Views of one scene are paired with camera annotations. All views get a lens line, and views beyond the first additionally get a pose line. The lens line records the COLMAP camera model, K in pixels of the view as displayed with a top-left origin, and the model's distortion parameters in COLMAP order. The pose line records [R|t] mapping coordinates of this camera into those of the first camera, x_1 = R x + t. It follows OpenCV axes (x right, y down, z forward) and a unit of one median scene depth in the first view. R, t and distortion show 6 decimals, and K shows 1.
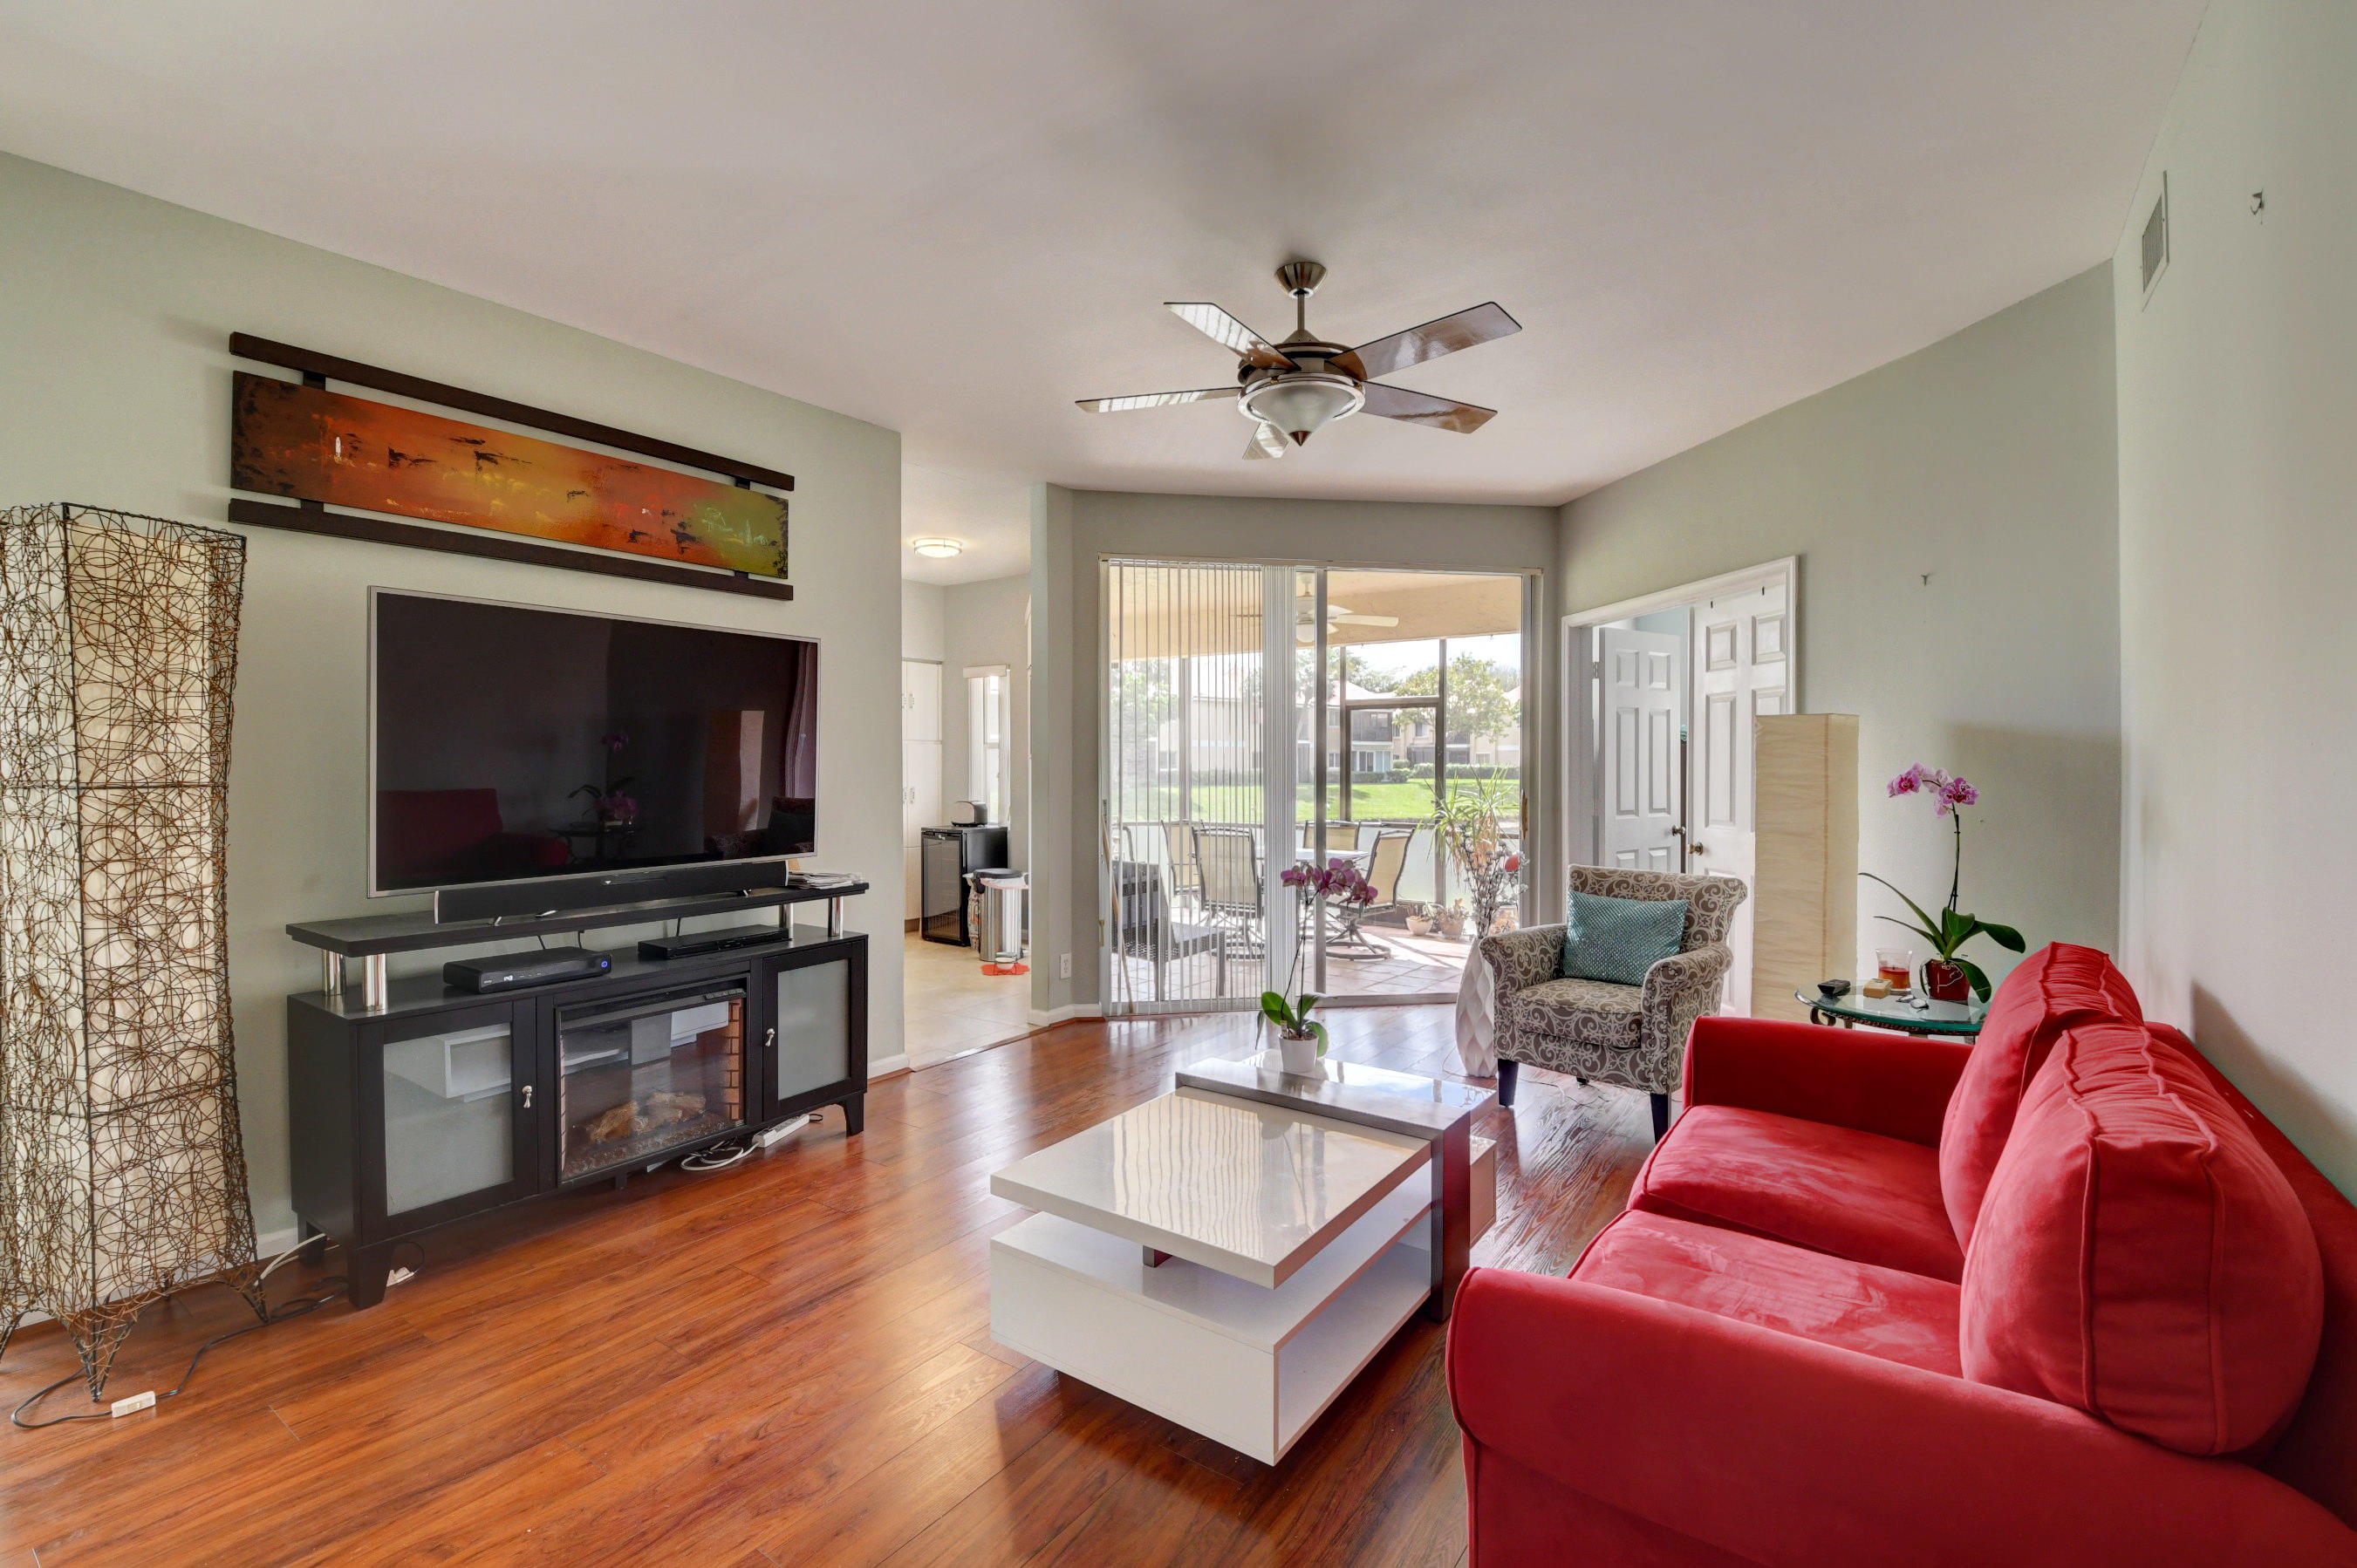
lens RADIAL K [[1021.0, 0, 1183.5], [0, 1021.0, 776.2], [0, 0, 1]] dist [0.002436, -0.013311]
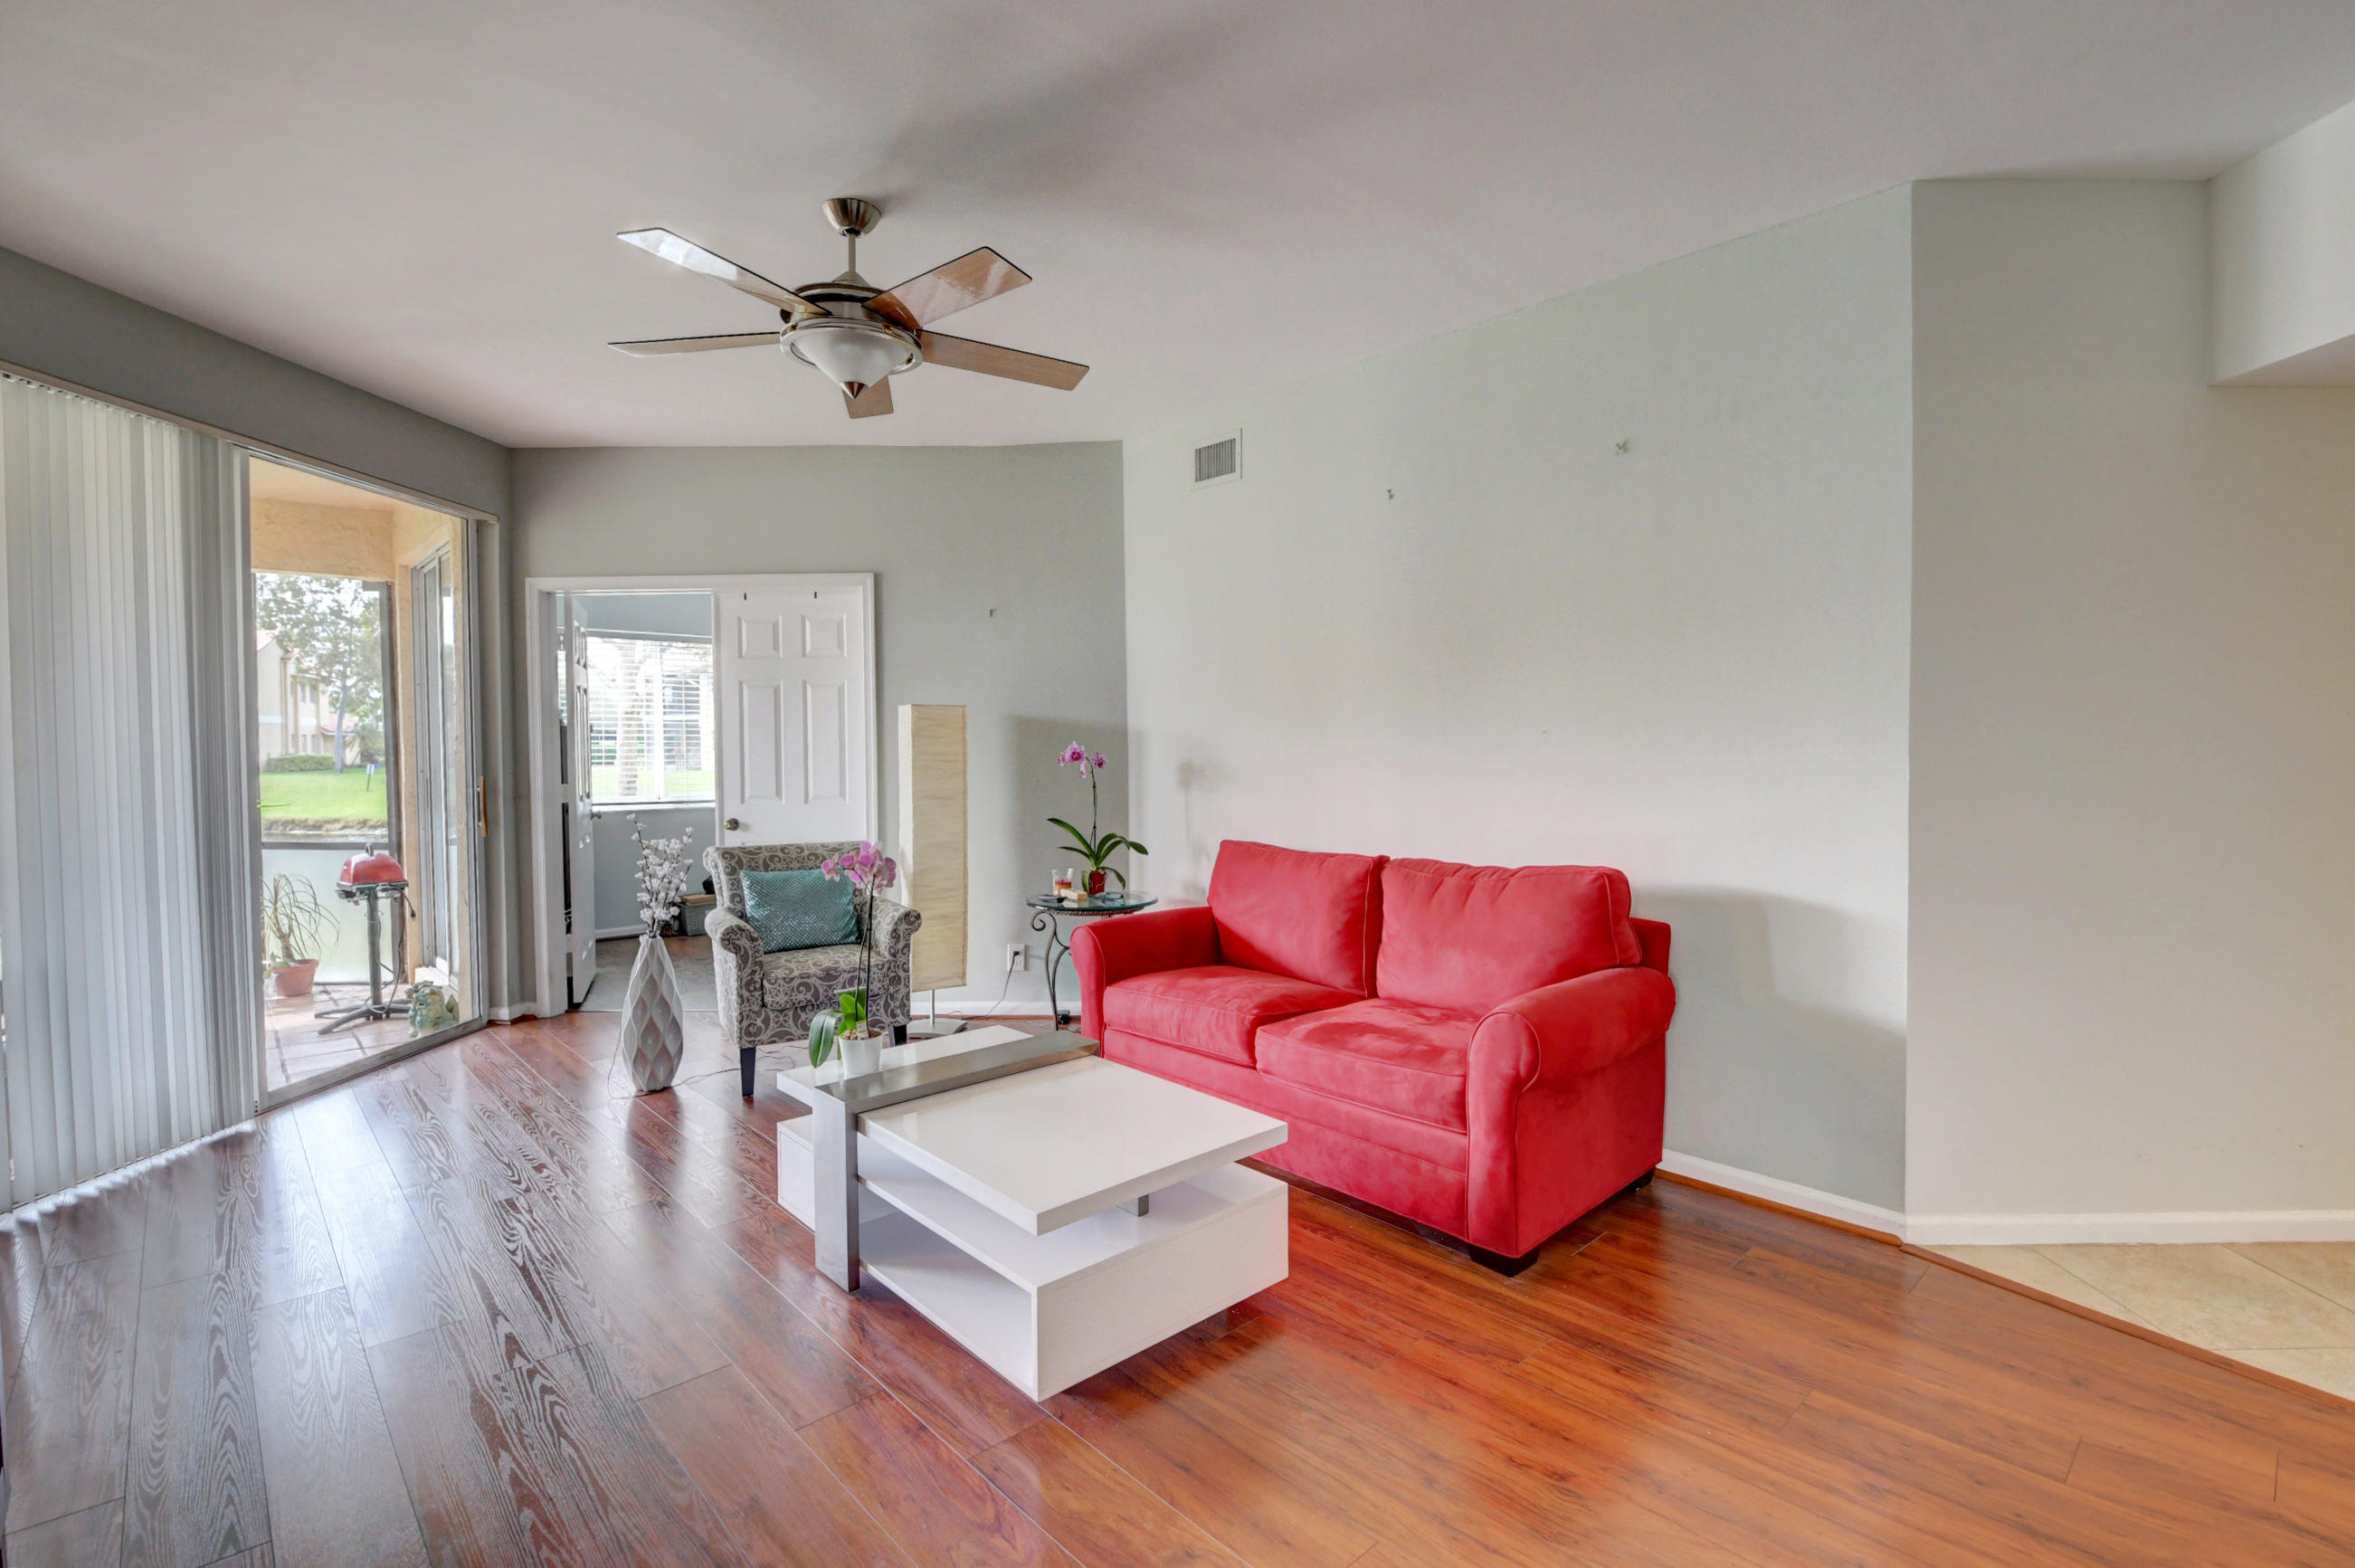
lens RADIAL K [[1071.4, 0, 1147.3], [0, 1071.4, 777.2], [0, 0, 1]] dist [0.031744, -0.041186]
pose [[0.211468, -0.030765, 0.976901, -0.572070], [0.018248, 0.999455, 0.027526, -0.001421], [-0.977214, 0.012005, 0.211914, 0.391128]]
